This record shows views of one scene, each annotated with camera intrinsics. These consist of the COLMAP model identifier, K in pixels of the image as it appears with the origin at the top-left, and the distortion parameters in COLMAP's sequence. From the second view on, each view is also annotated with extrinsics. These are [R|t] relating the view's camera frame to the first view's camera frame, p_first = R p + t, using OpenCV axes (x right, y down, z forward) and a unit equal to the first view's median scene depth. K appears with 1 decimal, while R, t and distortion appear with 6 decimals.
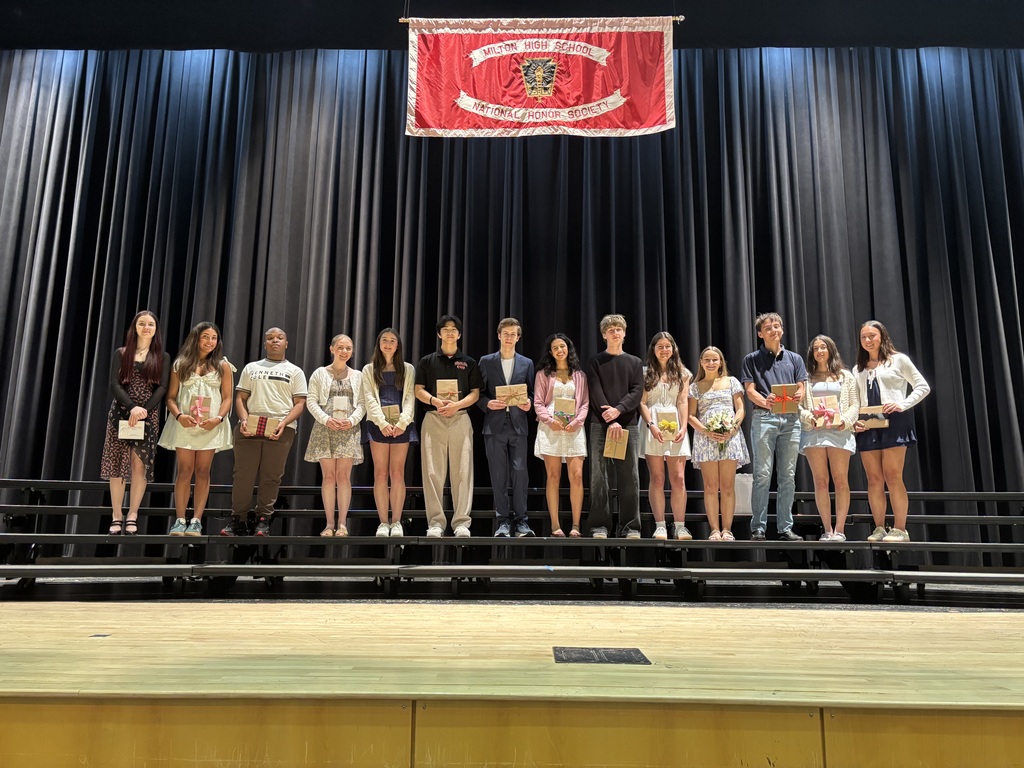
lens RADIAL K [[769.7, 0, 517.8], [0, 769.7, 388.8], [0, 0, 1]] dist [0.023767, -0.011766]
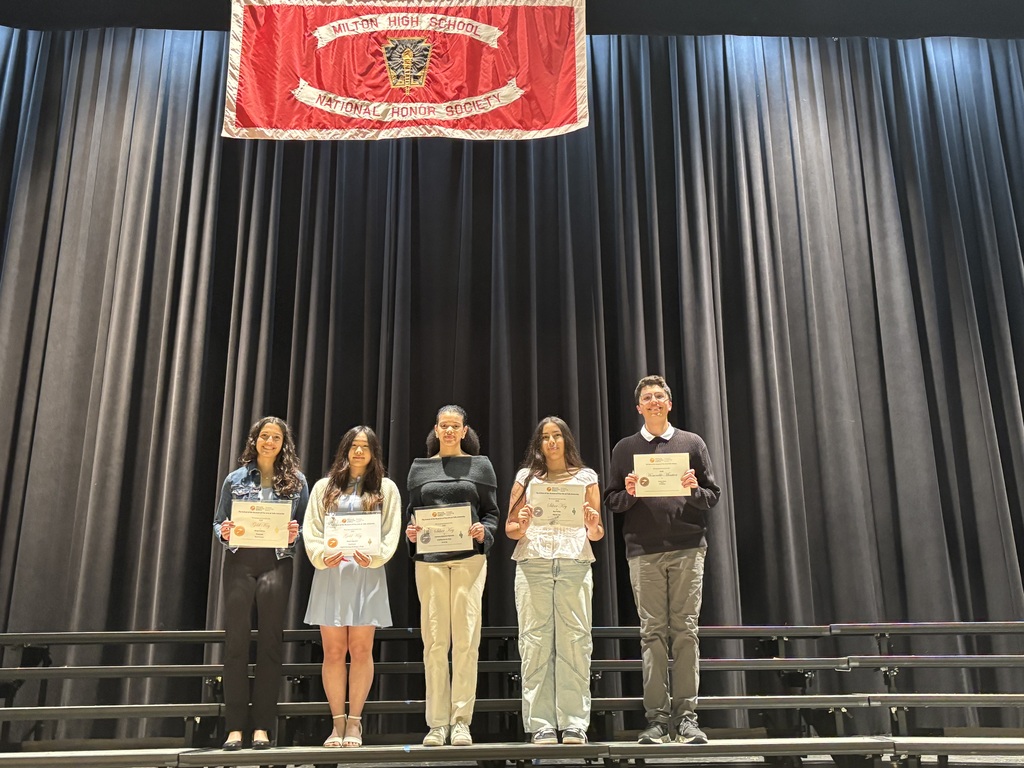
lens RADIAL K [[1032.3, 0, 531.2], [0, 1032.3, 376.6], [0, 0, 1]] dist [0.021574, 0.000000]
pose [[0.998426, -0.006323, 0.055733, 0.087877], [0.012265, 0.994191, -0.106932, 0.004483], [-0.054733, 0.107447, 0.992703, 0.038381]]
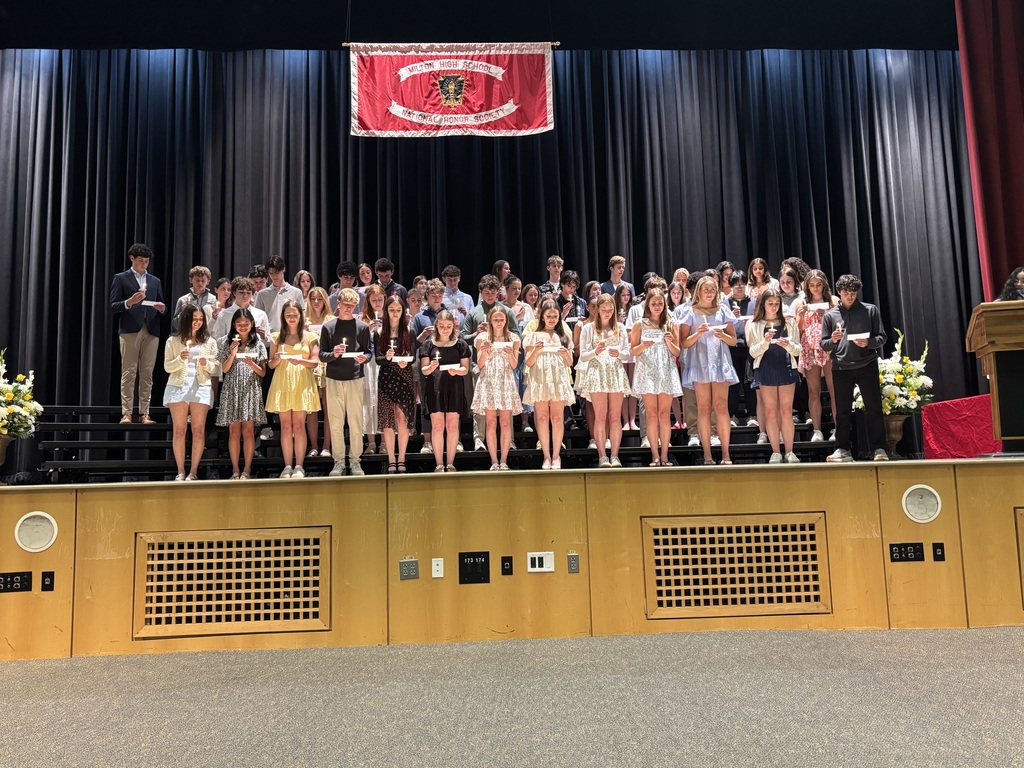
lens RADIAL K [[818.1, 0, 518.0], [0, 818.1, 384.7], [0, 0, 1]] dist [0.023427, 0.008661]
pose [[0.996883, -0.030634, 0.072702, 0.022823], [0.025768, 0.997424, 0.066943, 0.008249], [-0.074565, -0.064861, 0.995105, -0.430946]]
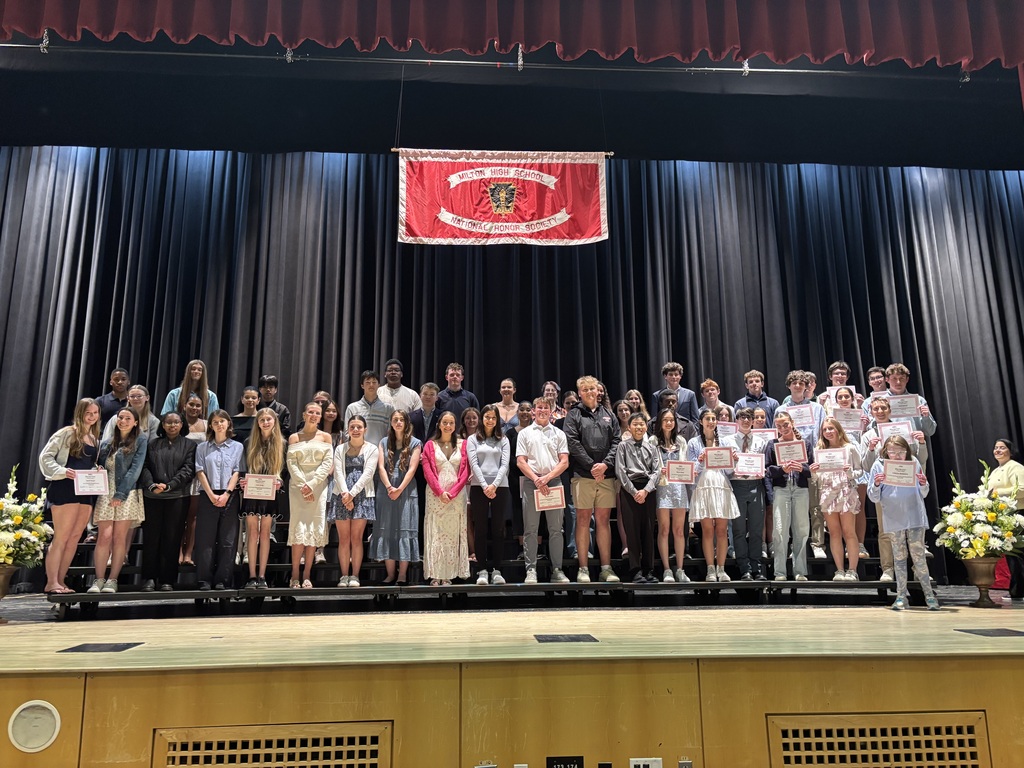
lens RADIAL K [[769.7, 0, 514.4], [0, 769.7, 389.2], [0, 0, 1]] dist [0.023767, -0.011766]
pose [[0.996461, -0.002649, 0.084014, -0.059905], [0.004499, 0.999751, -0.021844, -0.057775], [-0.083936, 0.022145, 0.996225, -0.260690]]
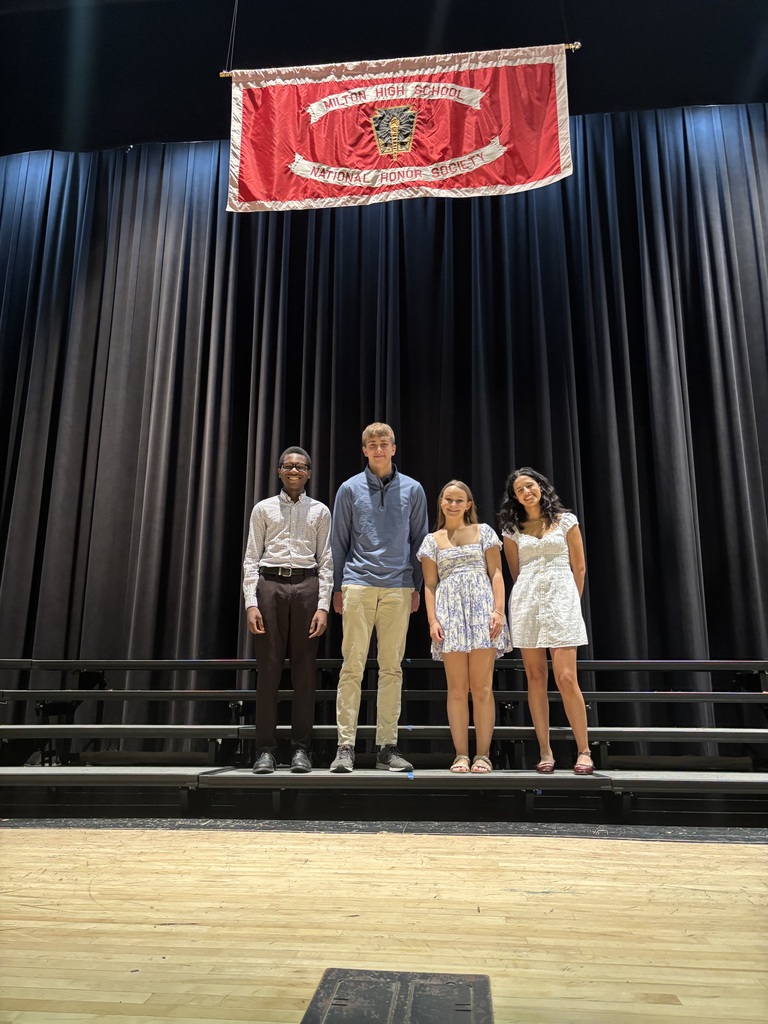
lens RADIAL K [[769.7, 0, 386.3], [0, 769.7, 518.0], [0, 0, 1]] dist [0.023767, -0.011766]
pose [[0.996614, -0.026089, -0.077970, 0.069438], [0.022343, 0.998572, -0.048529, 0.026071], [0.079124, 0.046623, 0.995774, 0.234625]]
